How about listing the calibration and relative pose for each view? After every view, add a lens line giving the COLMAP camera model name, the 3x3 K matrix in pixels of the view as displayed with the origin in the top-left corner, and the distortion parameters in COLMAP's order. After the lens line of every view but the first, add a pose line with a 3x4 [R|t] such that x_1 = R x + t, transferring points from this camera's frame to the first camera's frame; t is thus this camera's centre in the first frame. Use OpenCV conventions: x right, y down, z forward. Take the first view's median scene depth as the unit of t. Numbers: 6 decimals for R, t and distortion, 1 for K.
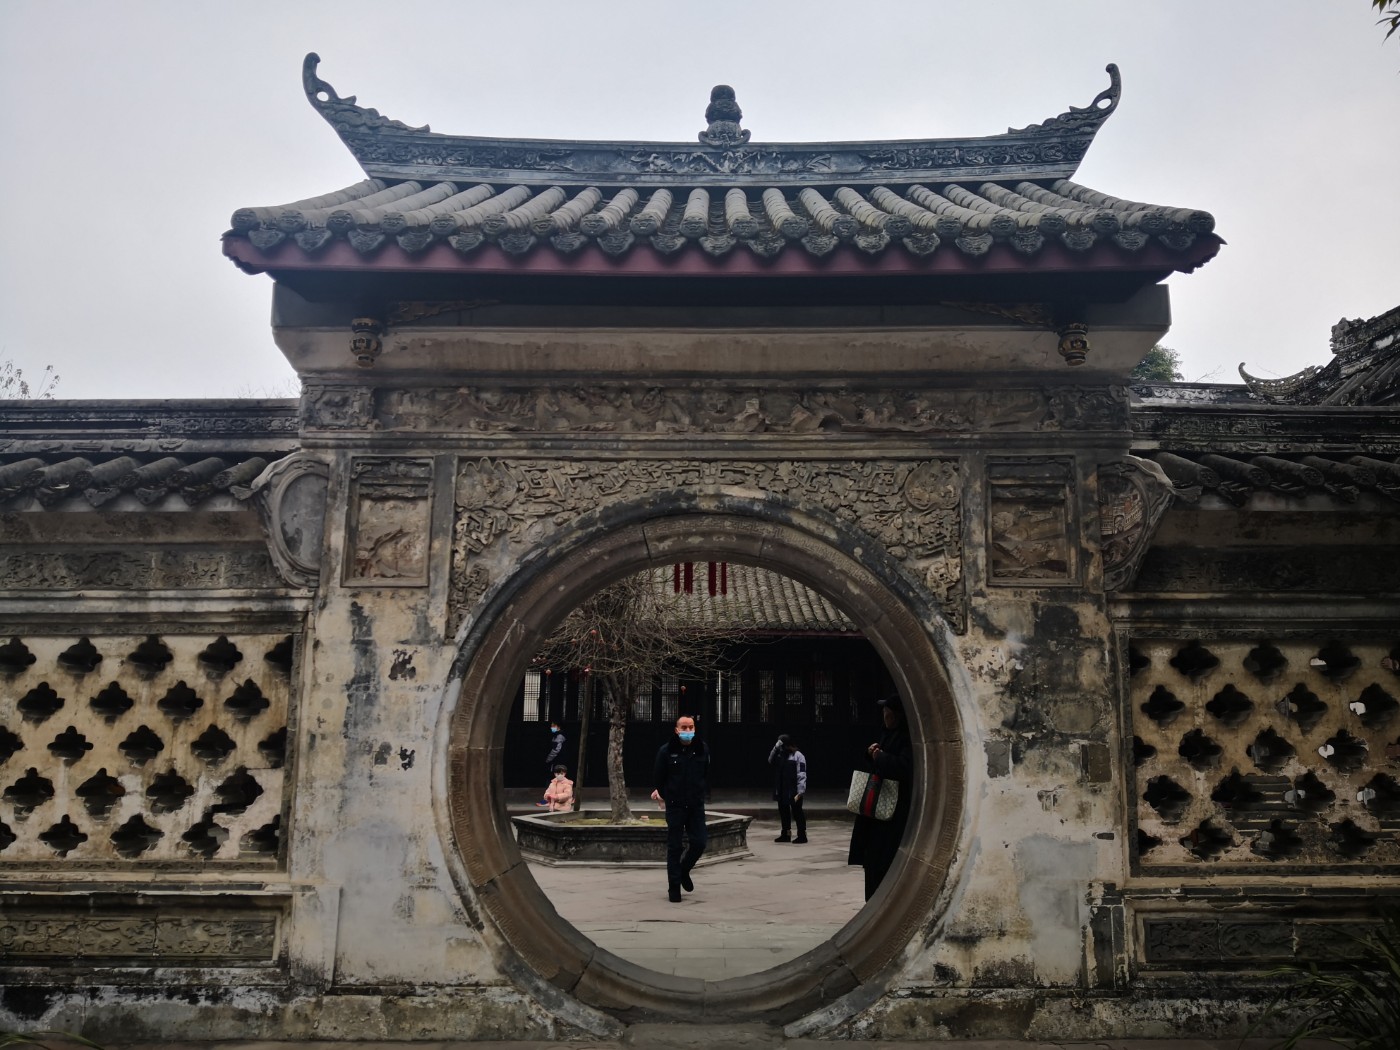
lens RADIAL K [[1139.5, 0, 700.0], [0, 1139.5, 525.0], [0, 0, 1]] dist [0.081009, -0.149166]
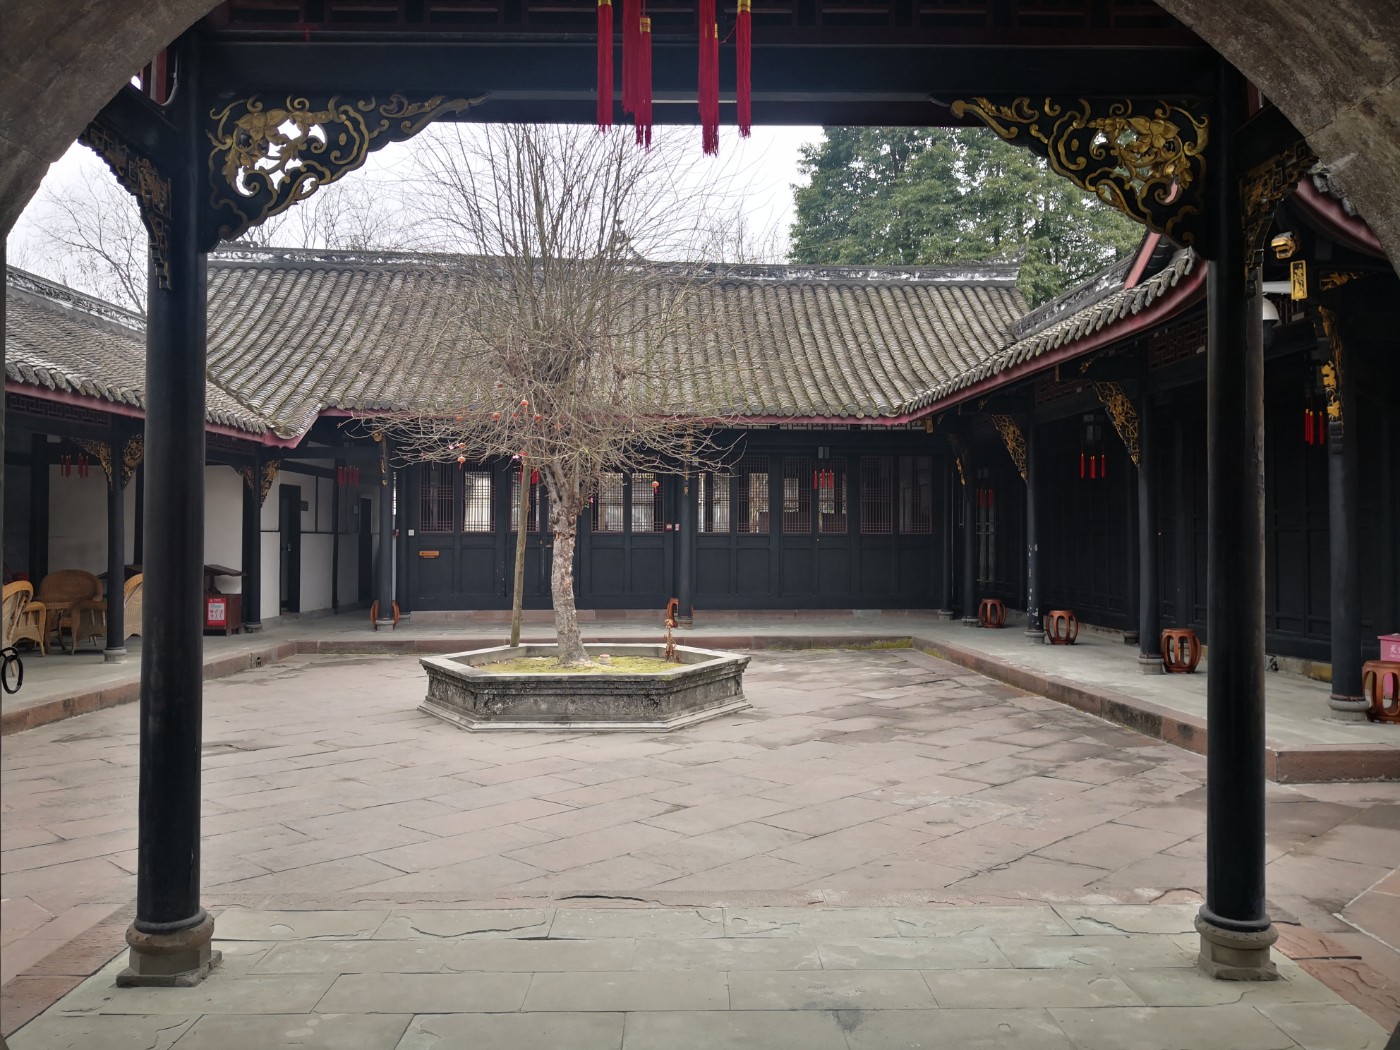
lens RADIAL K [[1139.5, 0, 700.0], [0, 1139.5, 525.0], [0, 0, 1]] dist [0.081009, -0.149166]
pose [[0.999846, -0.004600, 0.016921, 0.001309], [0.001825, 0.987030, 0.160523, 0.053750], [-0.017440, -0.160467, 0.986887, 0.287773]]
